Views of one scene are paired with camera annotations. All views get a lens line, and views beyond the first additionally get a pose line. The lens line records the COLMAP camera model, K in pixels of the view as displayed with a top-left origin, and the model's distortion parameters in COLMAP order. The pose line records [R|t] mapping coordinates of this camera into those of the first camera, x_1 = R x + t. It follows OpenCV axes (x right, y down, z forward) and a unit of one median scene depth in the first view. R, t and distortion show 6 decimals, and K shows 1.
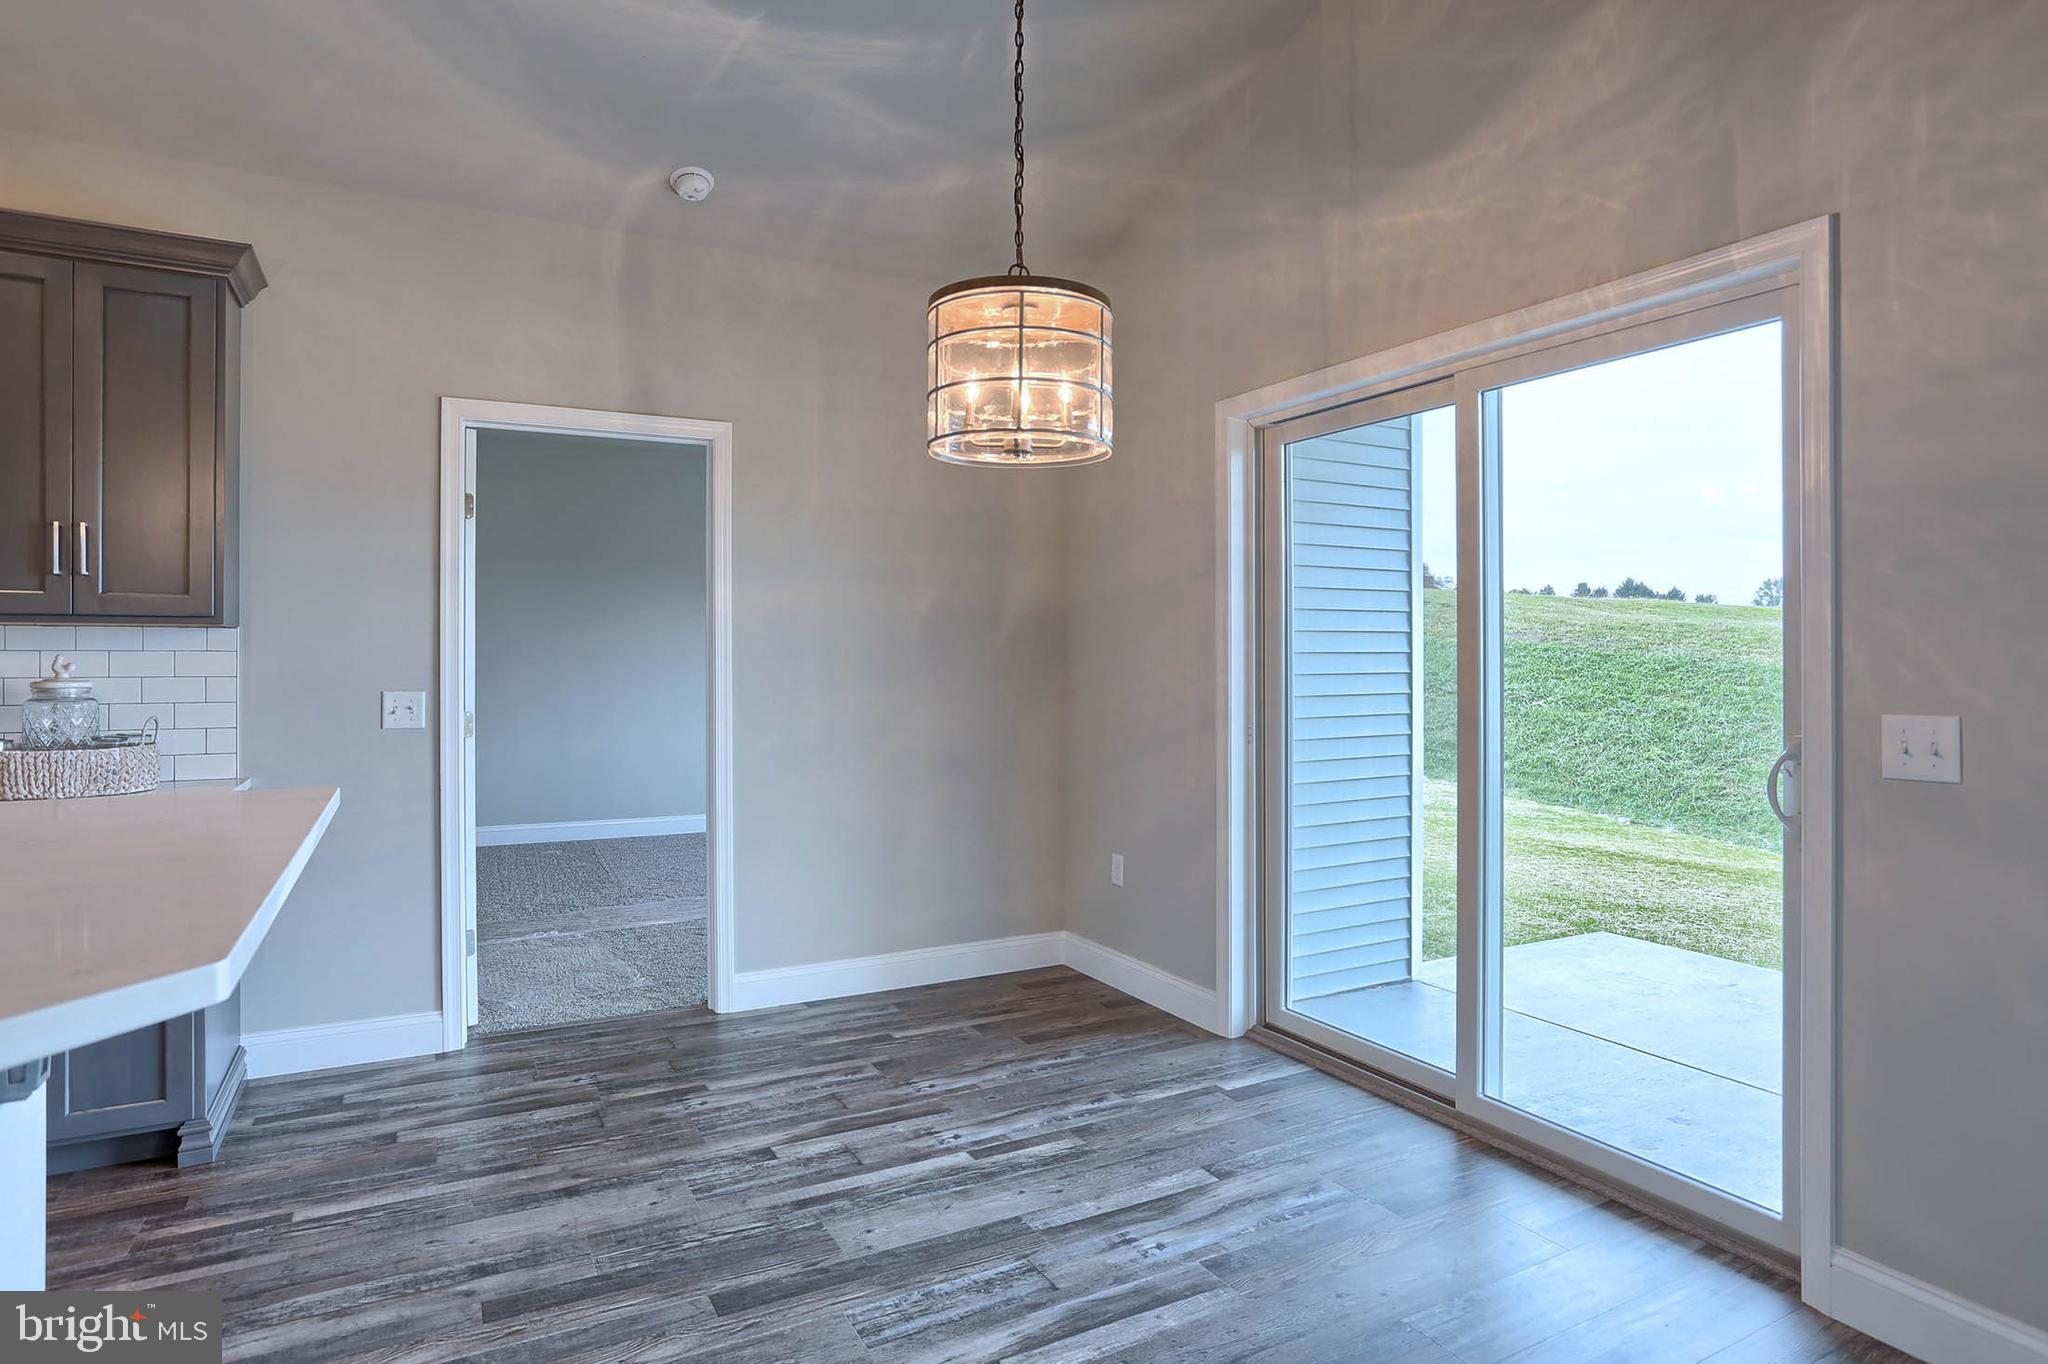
lens RADIAL K [[1143.5, 0, 1009.6], [0, 1143.5, 654.9], [0, 0, 1]] dist [-0.052687, 0.026796]
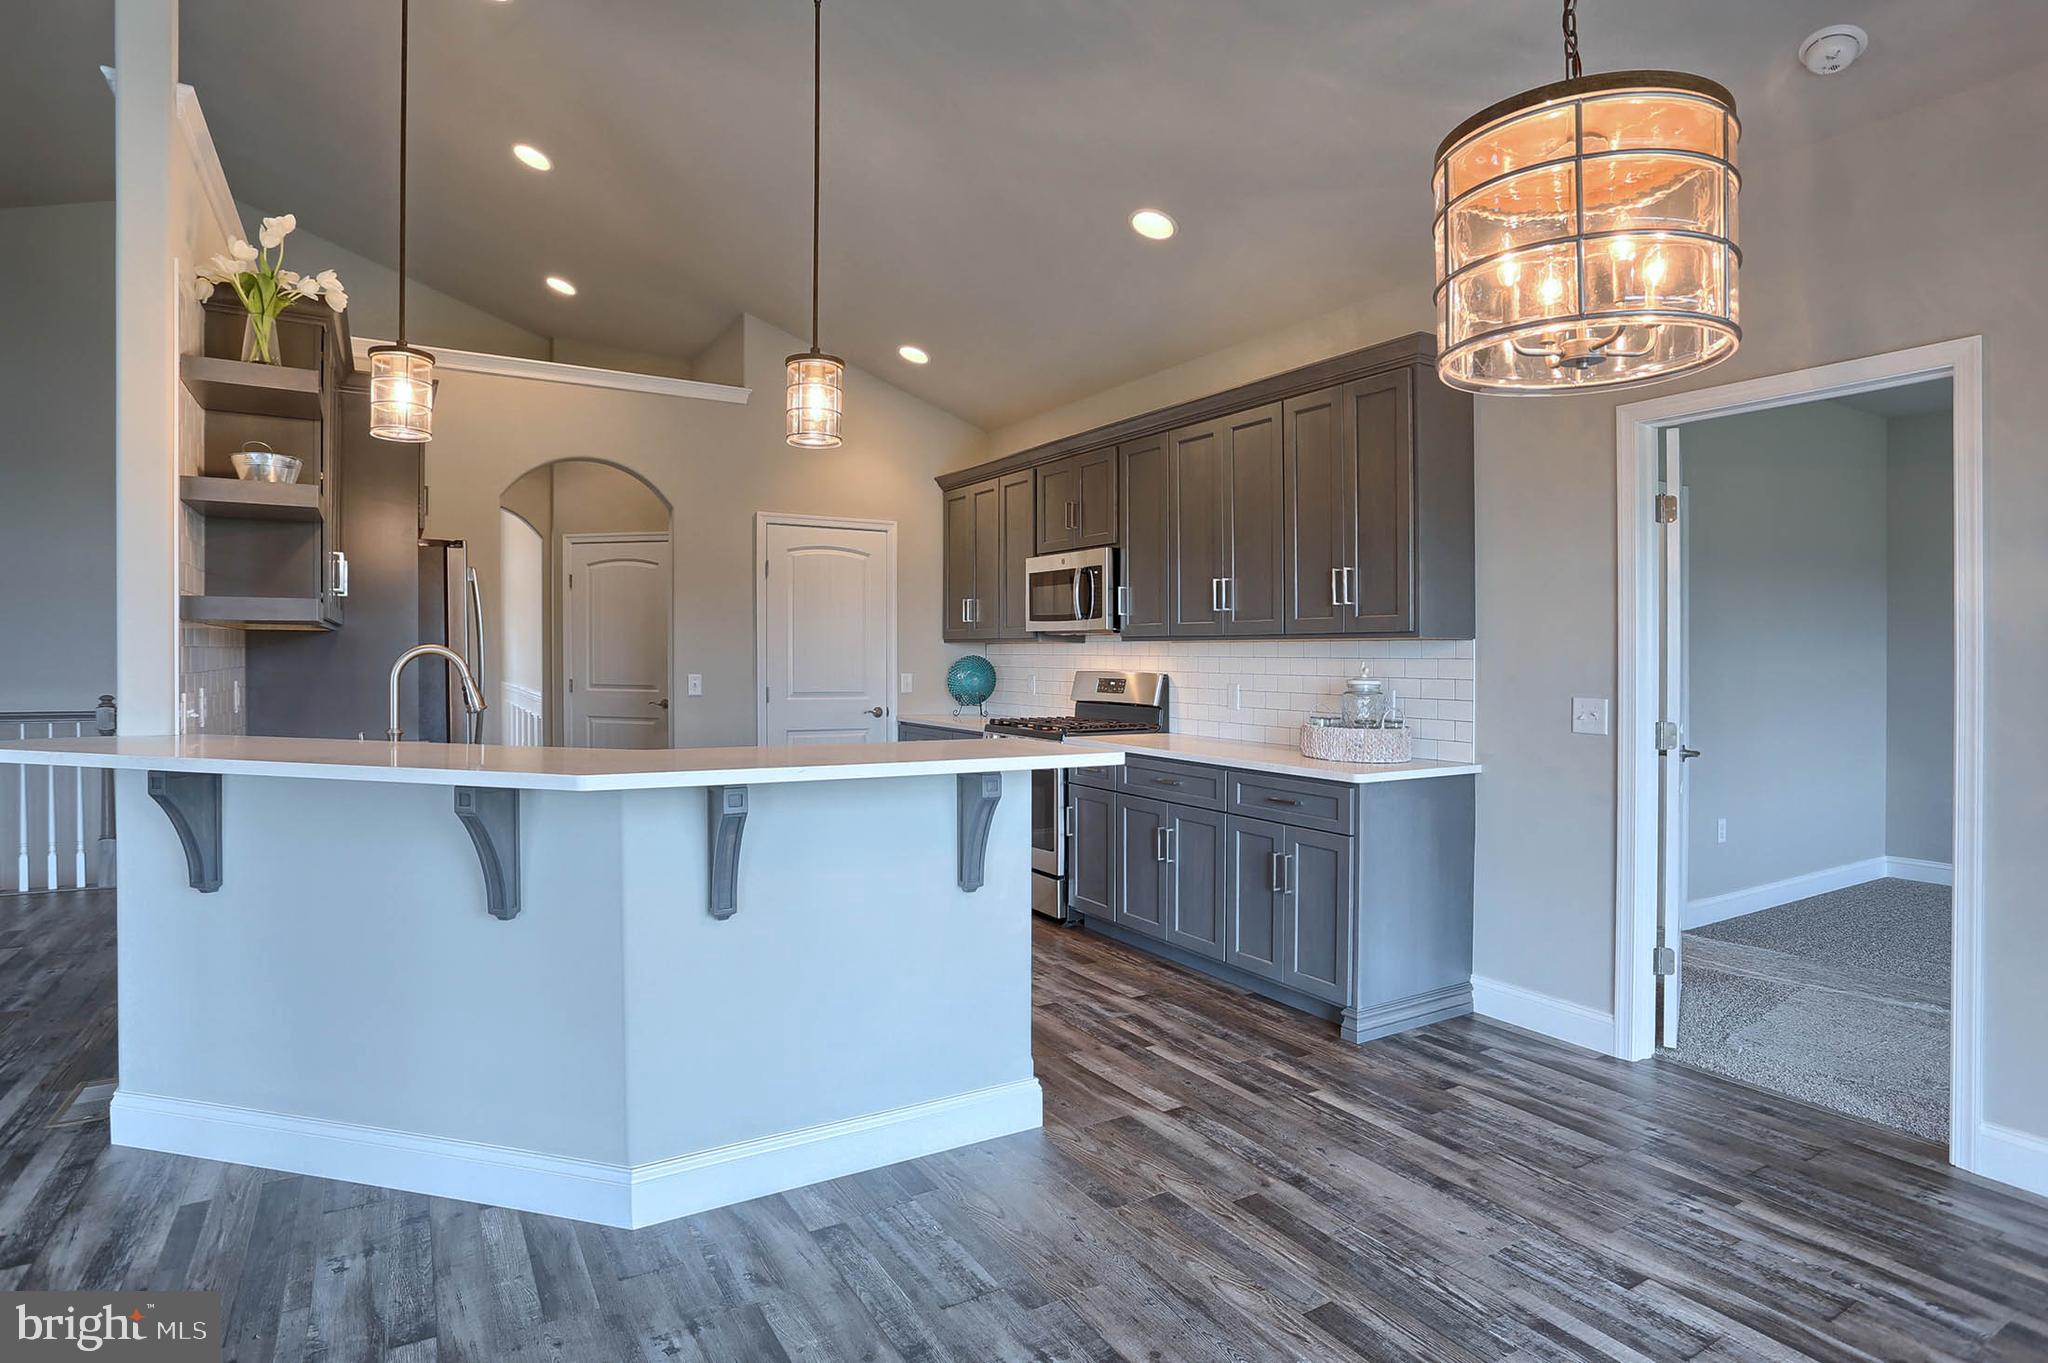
lens RADIAL K [[1074.1, 0, 1027.0], [0, 1074.1, 668.5], [0, 0, 1]] dist [-0.057404, 0.025195]
pose [[0.057998, 0.013606, -0.998224, 0.472628], [-0.003713, 0.999903, 0.013413, -0.007185], [0.998310, 0.002929, 0.058043, 0.485897]]
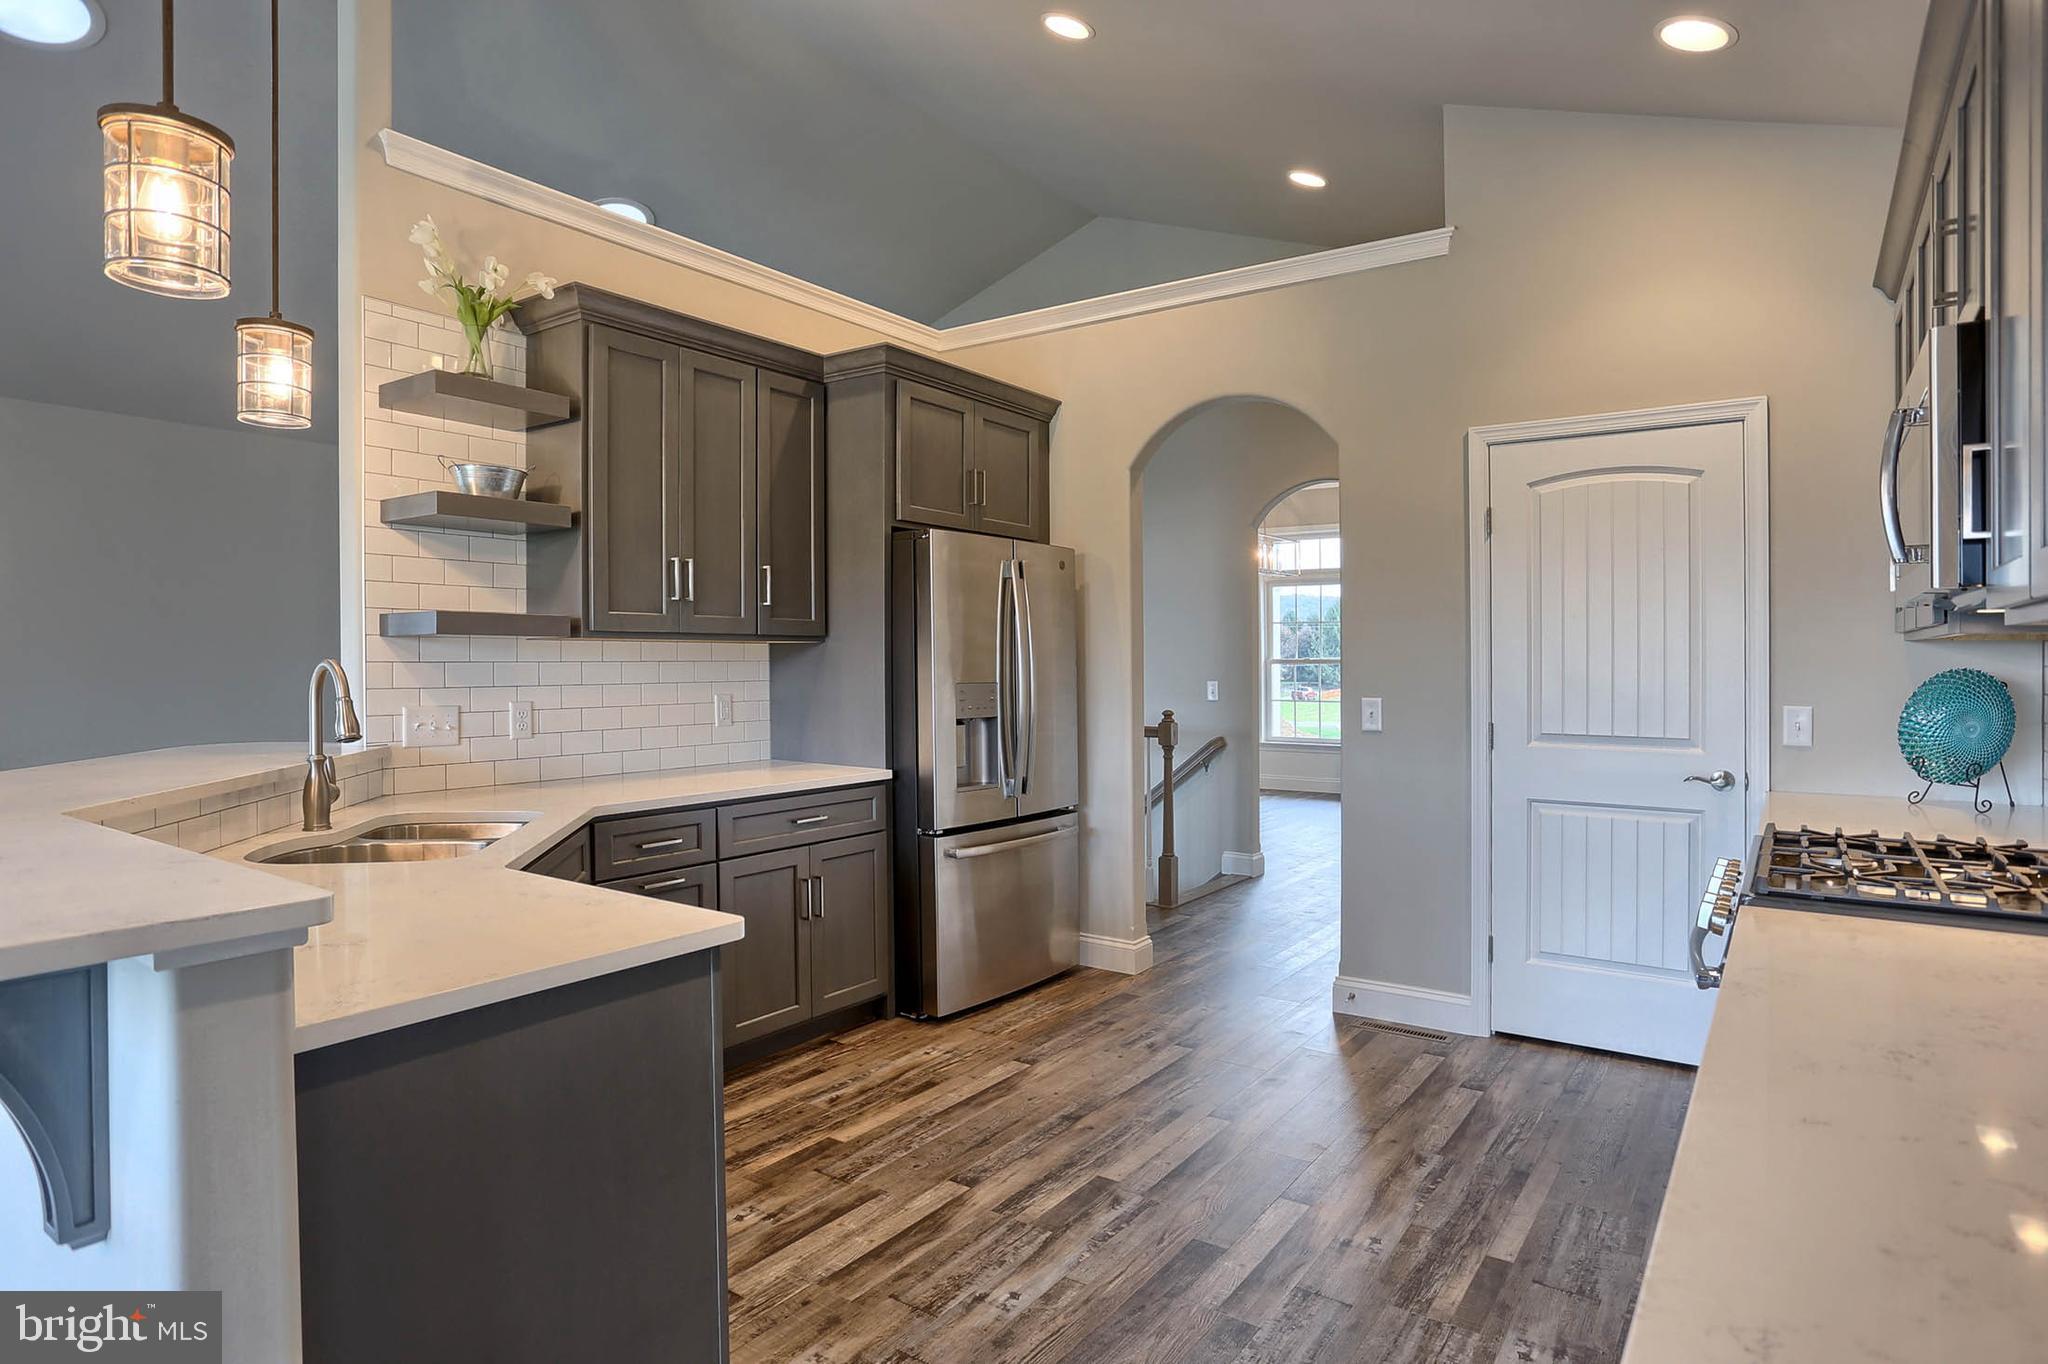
lens RADIAL K [[1143.5, 0, 1023.8], [0, 1143.5, 637.6], [0, 0, 1]] dist [-0.052687, 0.026796]
pose [[-0.886007, -0.011788, -0.463522, -0.544001], [-0.001556, 0.999747, -0.022451, -0.006269], [0.463670, -0.019170, -0.885801, 0.997195]]
